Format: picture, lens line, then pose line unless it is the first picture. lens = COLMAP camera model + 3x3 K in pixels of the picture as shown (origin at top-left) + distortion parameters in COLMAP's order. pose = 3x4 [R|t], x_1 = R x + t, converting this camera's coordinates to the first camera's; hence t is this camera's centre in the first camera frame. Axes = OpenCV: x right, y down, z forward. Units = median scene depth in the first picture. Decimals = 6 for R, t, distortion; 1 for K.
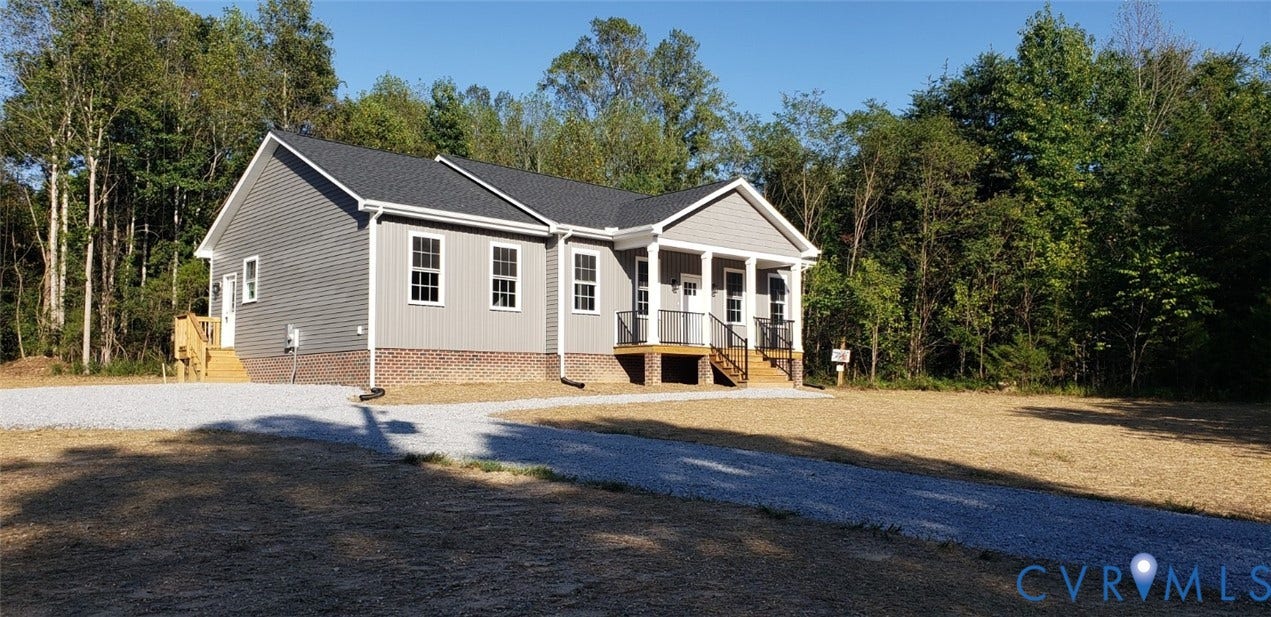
lens RADIAL K [[1012.8, 0, 629.1], [0, 1012.8, 337.2], [0, 0, 1]] dist [0.063512, -0.004892]
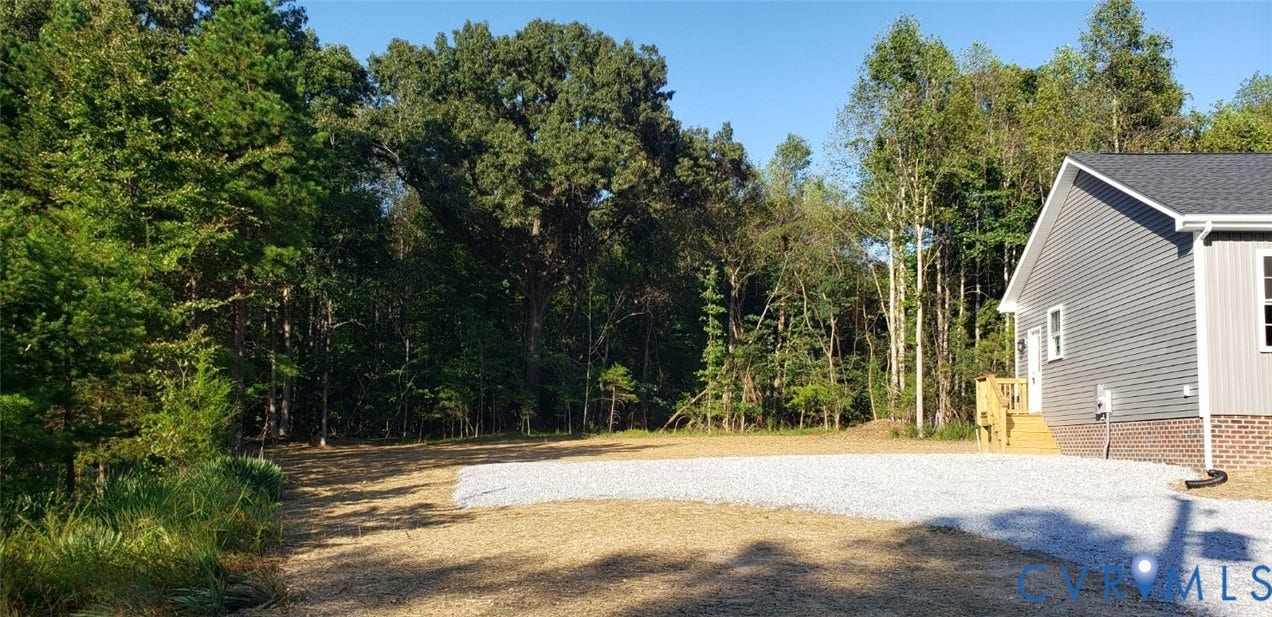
lens RADIAL K [[997.2, 0, 597.2], [0, 997.2, 347.2], [0, 0, 1]] dist [0.004505, 0.001303]
pose [[0.668131, -0.056204, -0.741918, -0.007833], [0.020078, 0.998142, -0.057532, -0.004347], [0.743773, 0.023543, 0.668018, 0.160373]]
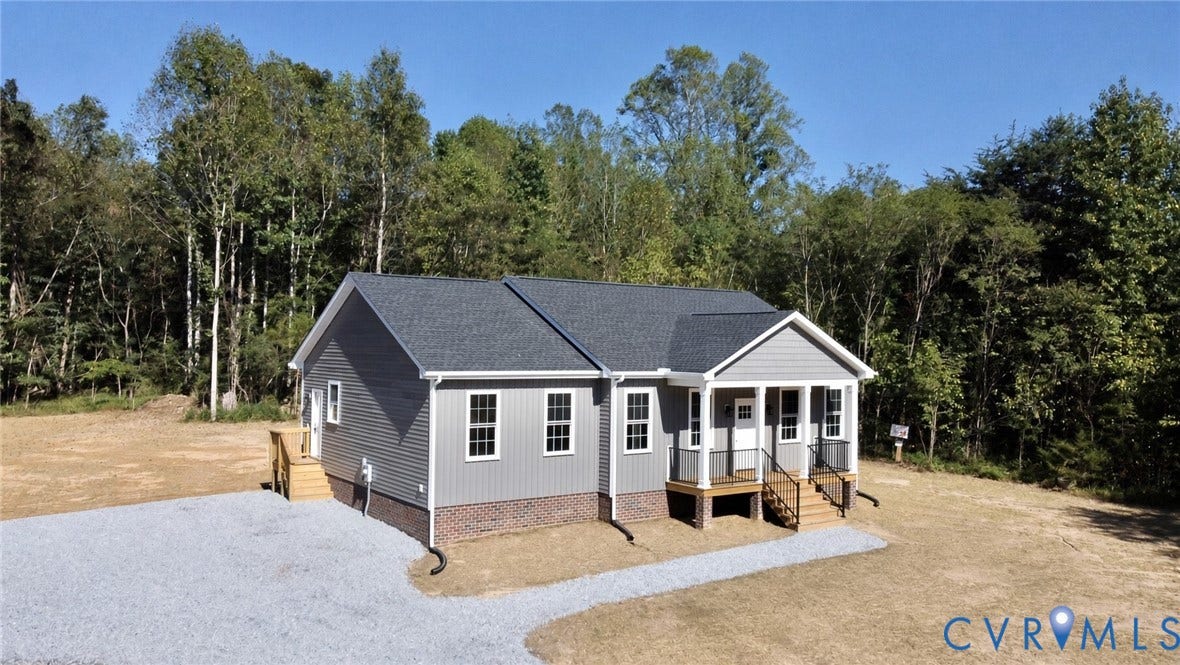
lens RADIAL K [[918.7, 0, 579.9], [0, 918.7, 324.7], [0, 0, 1]] dist [0.008939, 0.006866]
pose [[0.990696, 0.010203, -0.135712, 0.022466], [-0.005748, 0.999433, 0.033183, -0.173178], [0.135973, -0.032094, 0.990193, 0.069660]]
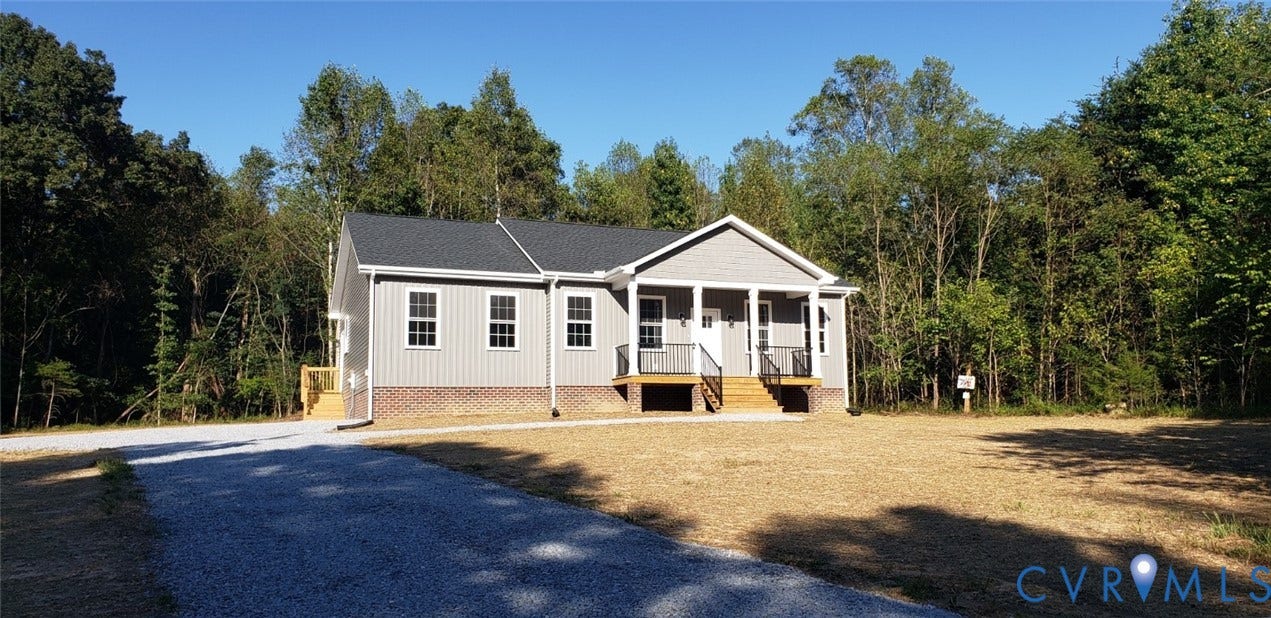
lens RADIAL K [[1013.9, 0, 635.5], [0, 1013.9, 309.0], [0, 0, 1]] dist [0.052725, -0.002900]
pose [[0.934901, -0.060110, -0.349782, 0.380519], [0.035253, 0.996407, -0.077006, 0.018565], [0.353154, 0.059662, 0.933661, -0.014221]]
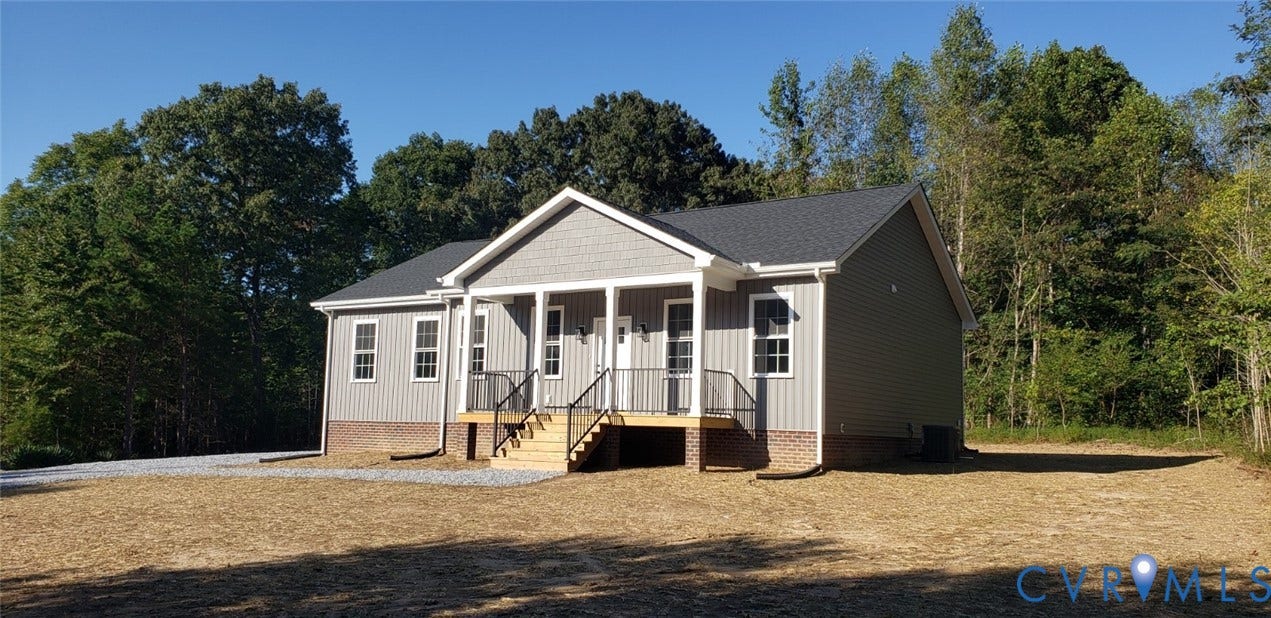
lens RADIAL K [[1013.9, 0, 635.5], [0, 1013.9, 309.0], [0, 0, 1]] dist [0.052725, -0.002900]
pose [[0.251258, -0.128263, -0.959384, 0.845739], [0.014812, 0.991575, -0.128687, 0.033200], [0.967807, 0.018123, 0.251041, 0.860171]]
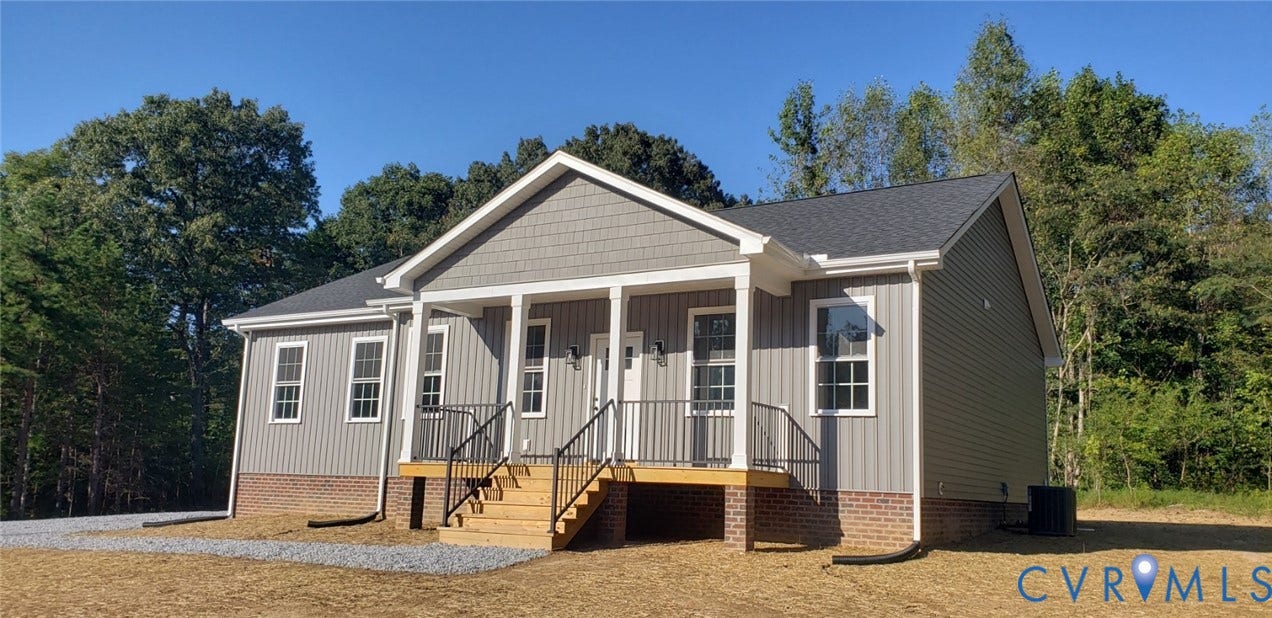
lens RADIAL K [[1010.3, 0, 666.5], [0, 1010.3, 315.8], [0, 0, 1]] dist [0.031860, -0.004478]
pose [[0.298608, -0.172880, -0.938587, 0.630347], [0.006694, 0.983812, -0.179080, 0.031146], [0.954352, 0.047192, 0.294931, 0.898613]]
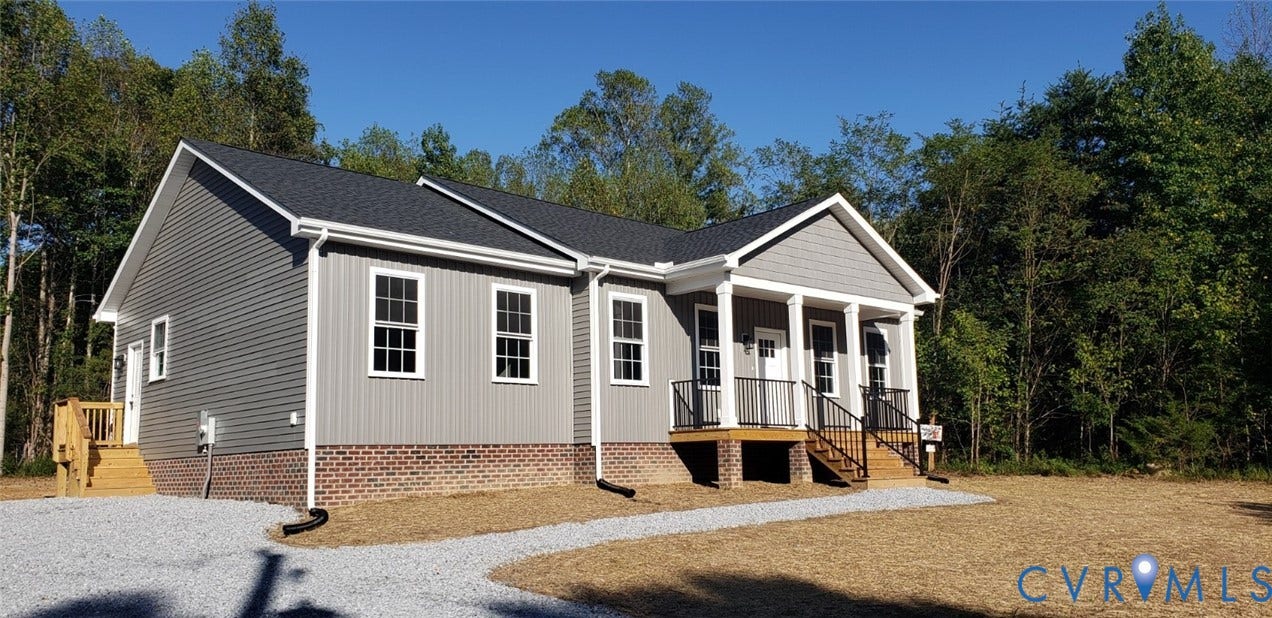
lens RADIAL K [[1007.1, 0, 629.6], [0, 1007.1, 325.1], [0, 0, 1]] dist [0.066032, -0.004836]
pose [[0.999783, -0.020832, -0.000329, -0.039602], [0.020731, 0.996281, -0.083635, -0.006266], [0.002070, 0.083610, 0.996496, 0.288527]]
